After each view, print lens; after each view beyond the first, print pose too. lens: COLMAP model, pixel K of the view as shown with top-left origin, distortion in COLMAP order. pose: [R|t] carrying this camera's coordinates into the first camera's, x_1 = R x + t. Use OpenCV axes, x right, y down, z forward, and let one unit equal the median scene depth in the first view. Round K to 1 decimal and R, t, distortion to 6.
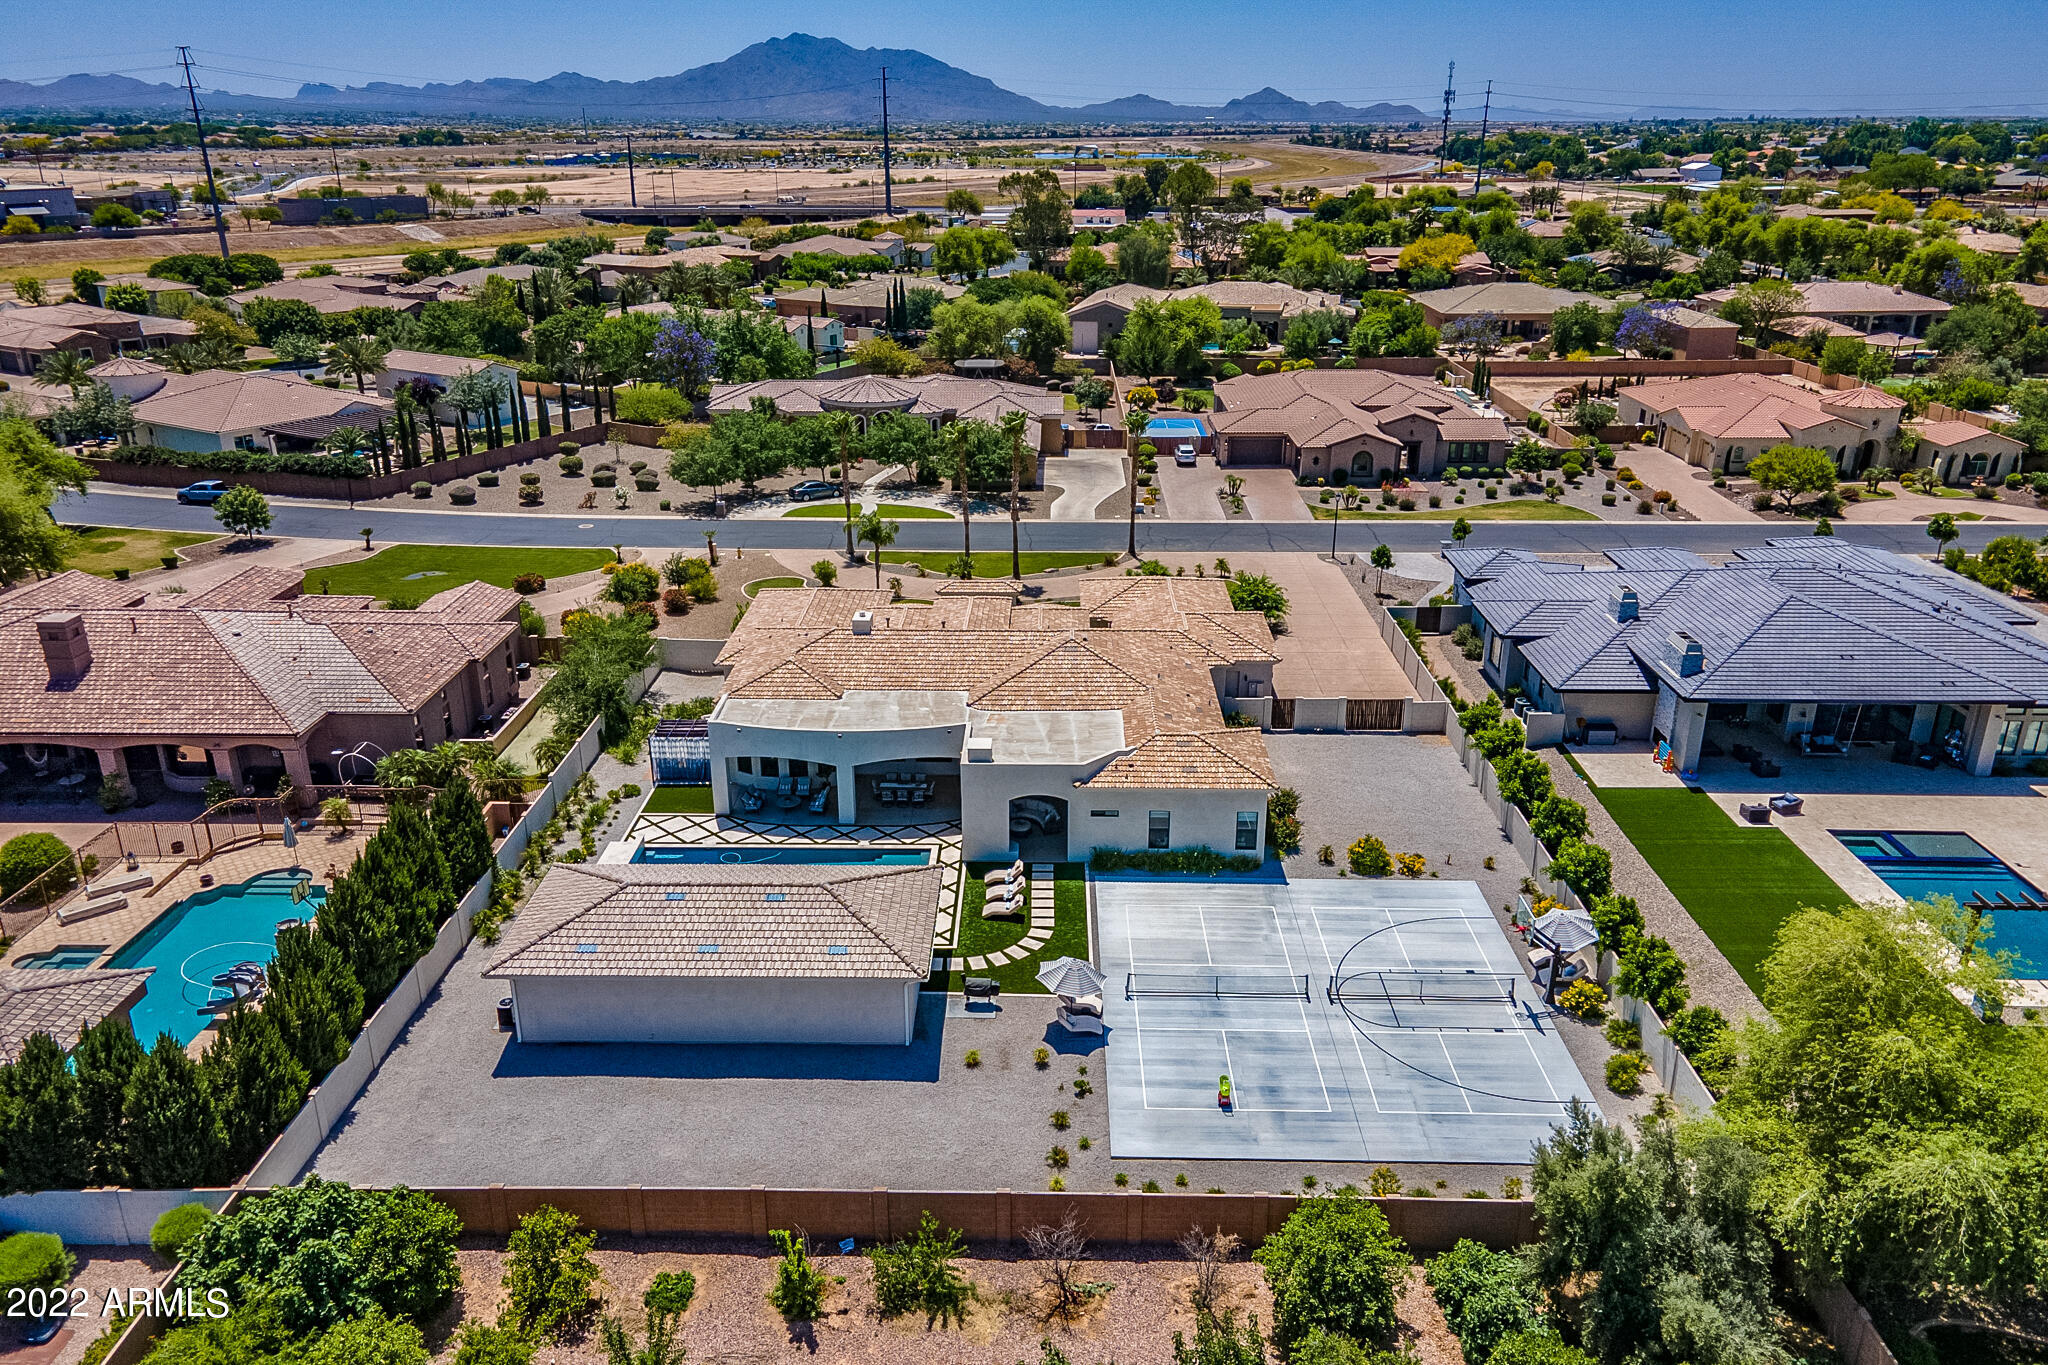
lens RADIAL K [[1493.7, 0, 1020.7], [0, 1493.7, 697.9], [0, 0, 1]] dist [0.020712, 0.044104]
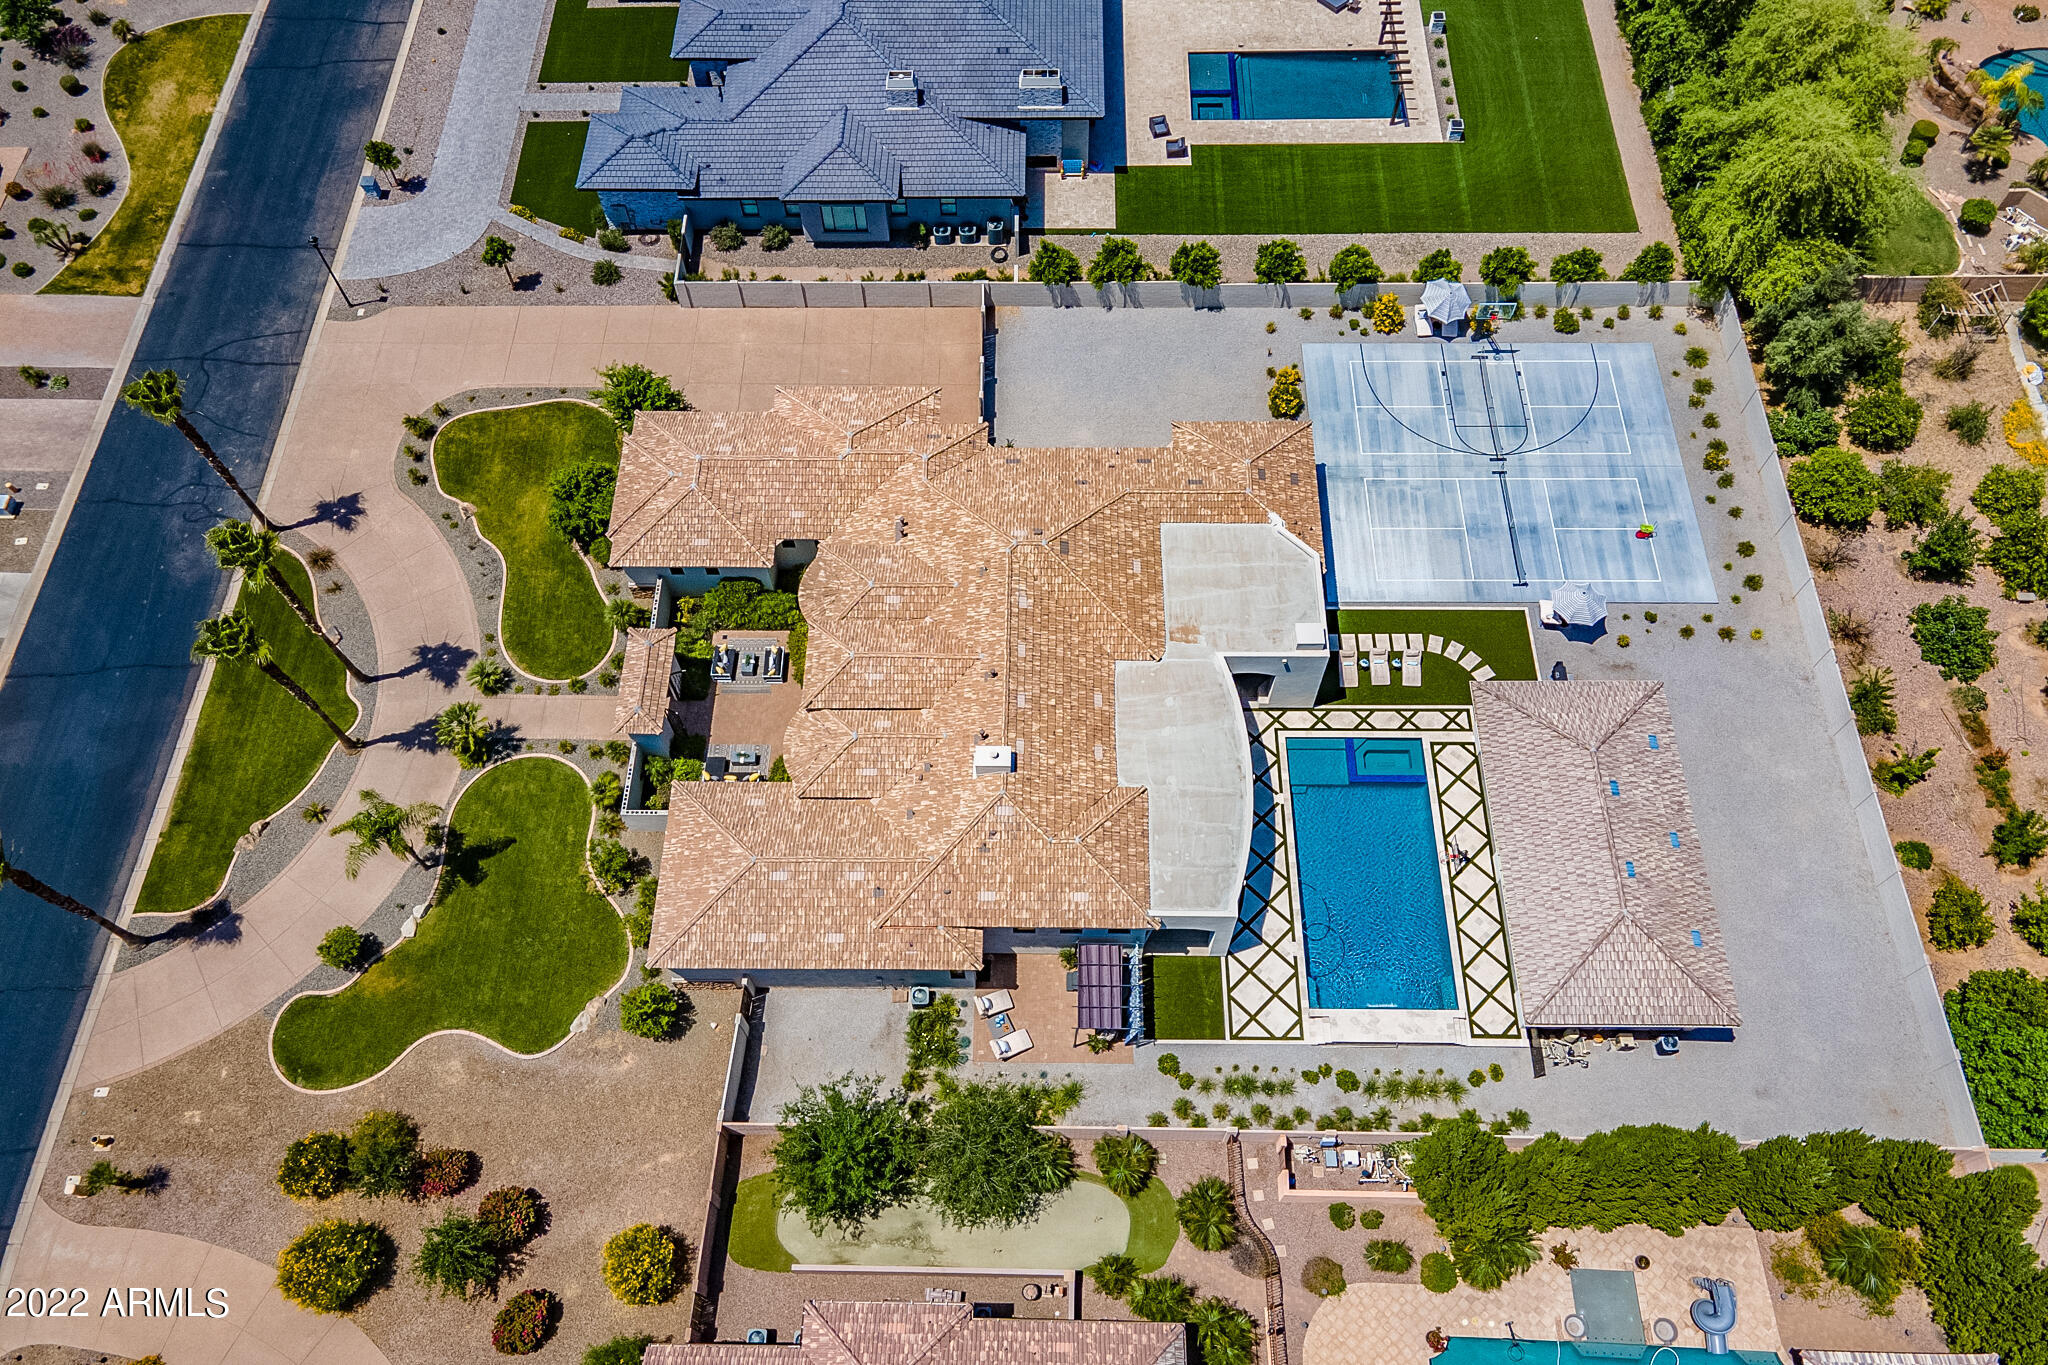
lens RADIAL K [[1493.7, 0, 1020.7], [0, 1493.7, 697.9], [0, 0, 1]] dist [0.020712, 0.044104]
pose [[-0.010096, -0.874002, 0.485818, -0.541915], [0.374125, 0.447254, 0.812400, -0.824300], [-0.927323, 0.189958, 0.322471, 0.856043]]
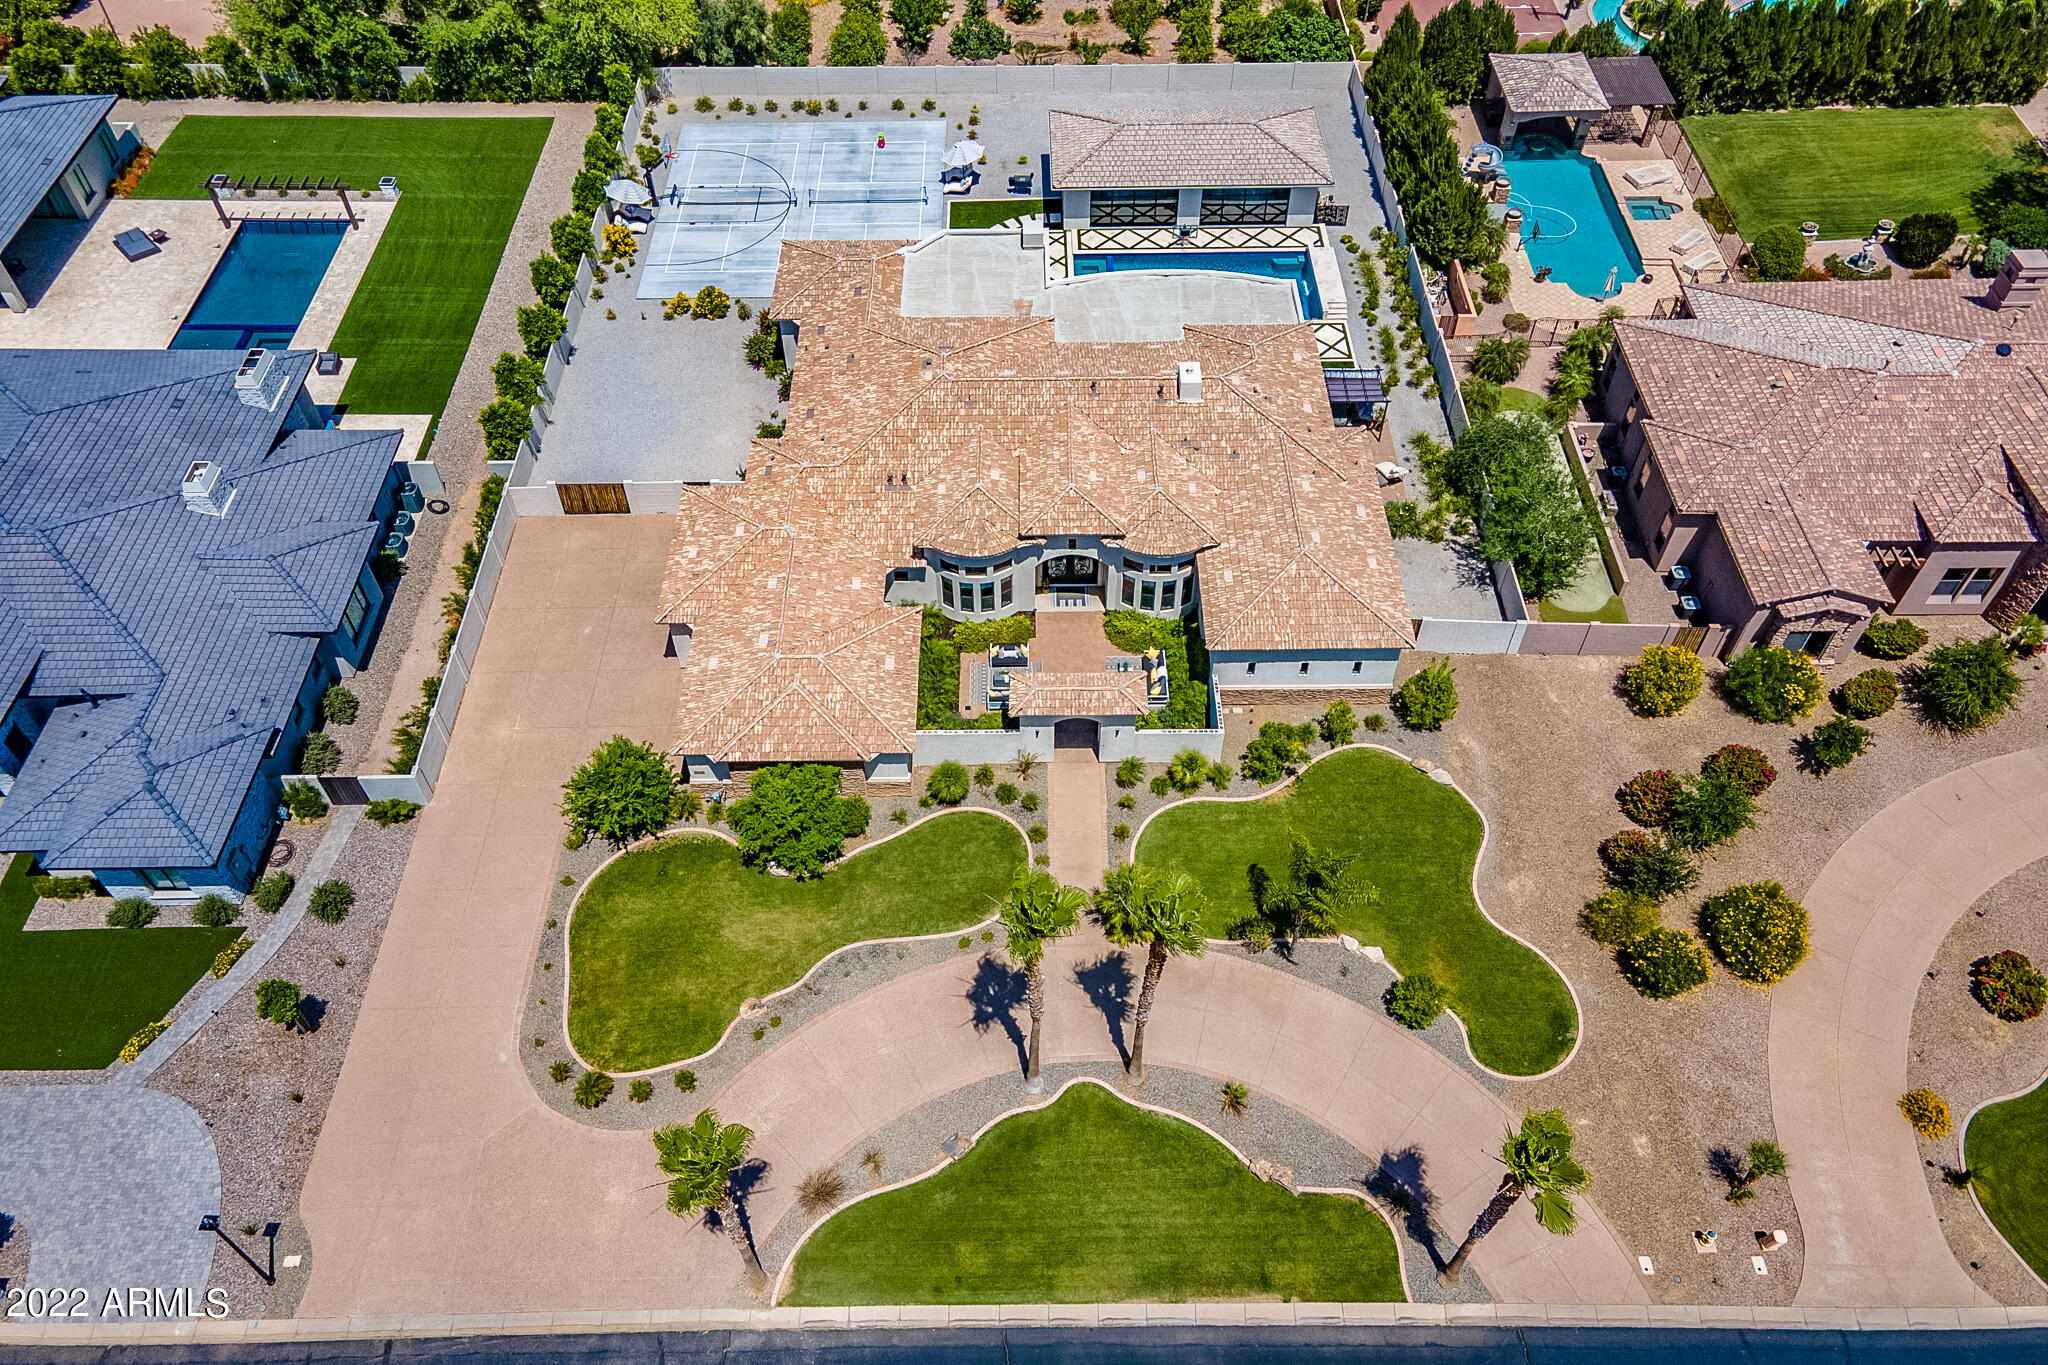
lens RADIAL K [[1493.7, 0, 1020.7], [0, 1493.7, 697.9], [0, 0, 1]] dist [0.020712, 0.044104]
pose [[-0.999536, 0.028298, -0.011239, 0.005031], [-0.001268, 0.330104, 0.943944, -0.931535], [0.030422, 0.943520, -0.329915, 1.705164]]
